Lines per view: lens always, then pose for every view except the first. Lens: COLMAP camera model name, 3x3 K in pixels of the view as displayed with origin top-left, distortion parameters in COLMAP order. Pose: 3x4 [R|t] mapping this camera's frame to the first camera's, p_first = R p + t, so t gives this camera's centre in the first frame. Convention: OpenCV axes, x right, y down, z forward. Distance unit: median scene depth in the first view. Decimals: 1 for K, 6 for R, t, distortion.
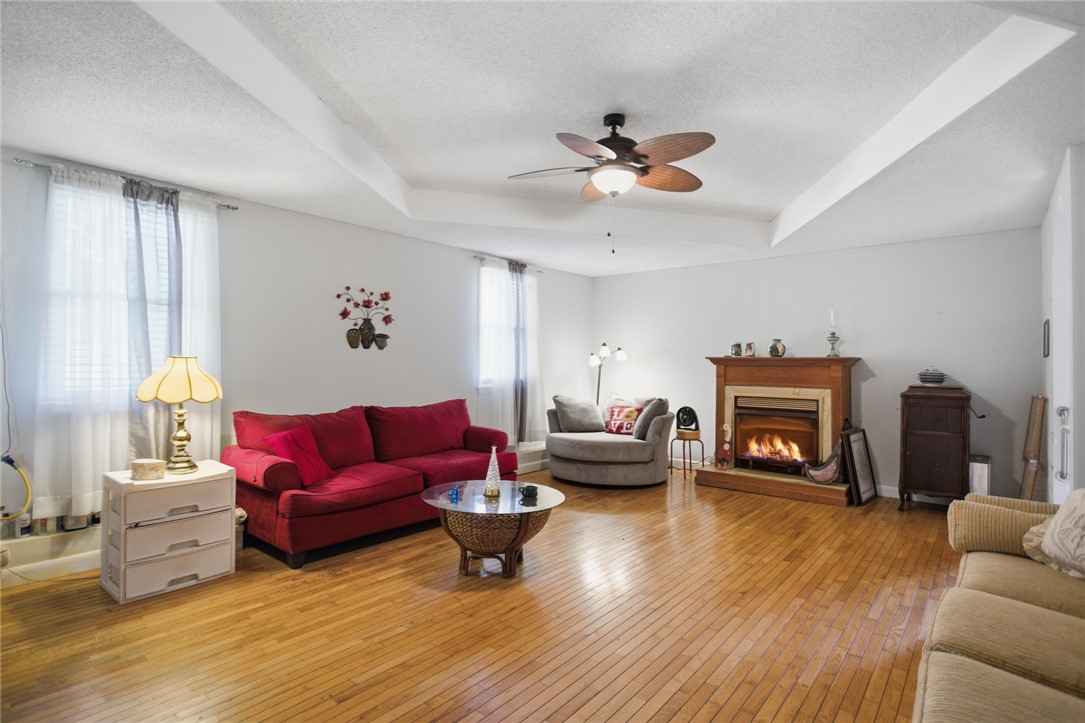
lens RADIAL K [[541.0, 0, 542.5], [0, 541.0, 361.5], [0, 0, 1]] dist [-0.001834, -0.000058]
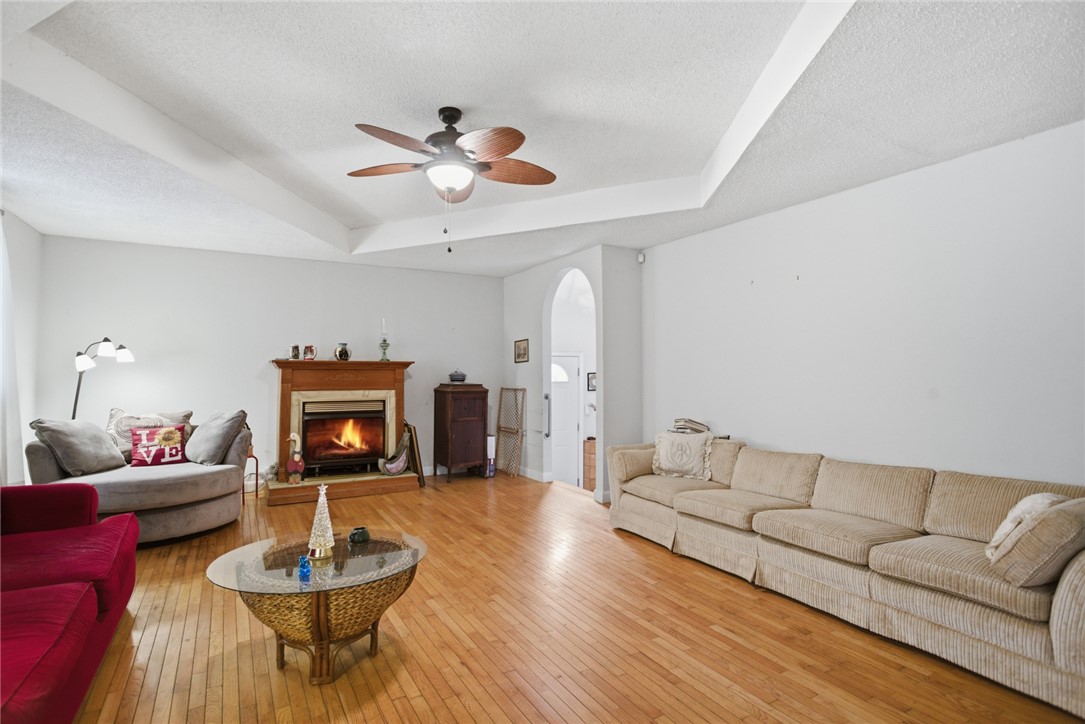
lens RADIAL K [[548.1, 0, 535.3], [0, 548.1, 356.8], [0, 0, 1]] dist [-0.001700, -0.000062]
pose [[0.358149, 0.016246, 0.933523, -0.385562], [-0.002776, 0.999863, -0.016336, 0.000035], [-0.933660, 0.003259, 0.358145, 0.282154]]
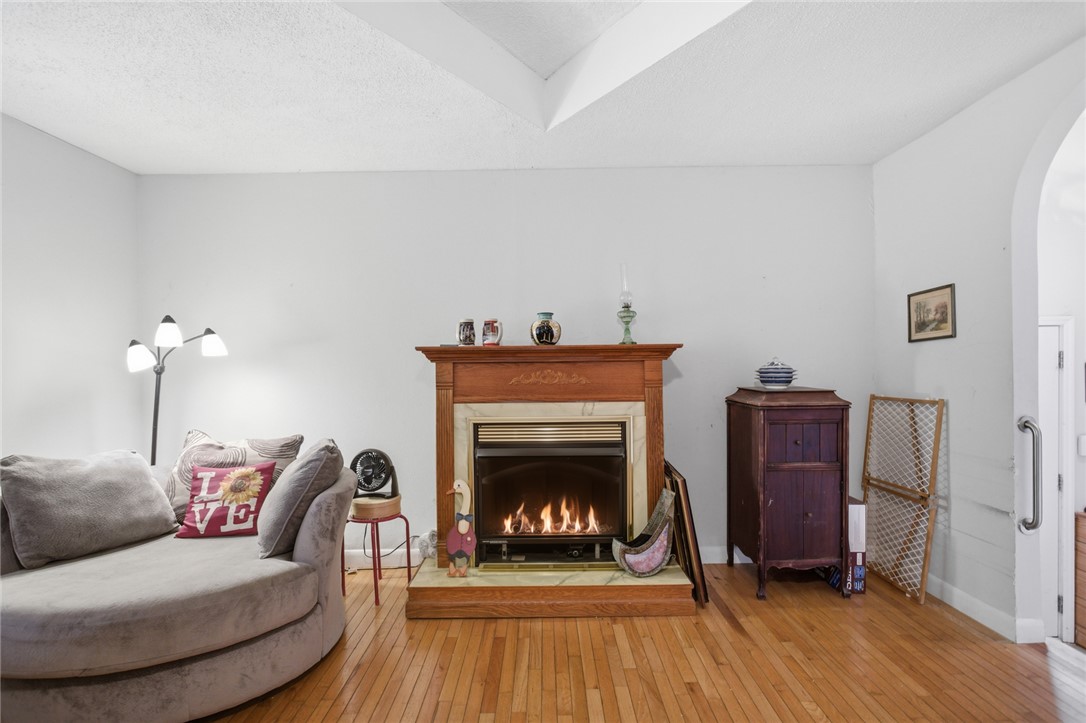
lens RADIAL K [[555.5, 0, 537.9], [0, 555.5, 366.9], [0, 0, 1]] dist [-0.022446, 0.010138]
pose [[0.771546, -0.021387, 0.635814, 0.071569], [0.016269, 0.999771, 0.013888, 0.004834], [-0.635966, -0.000371, 0.771717, 0.557198]]
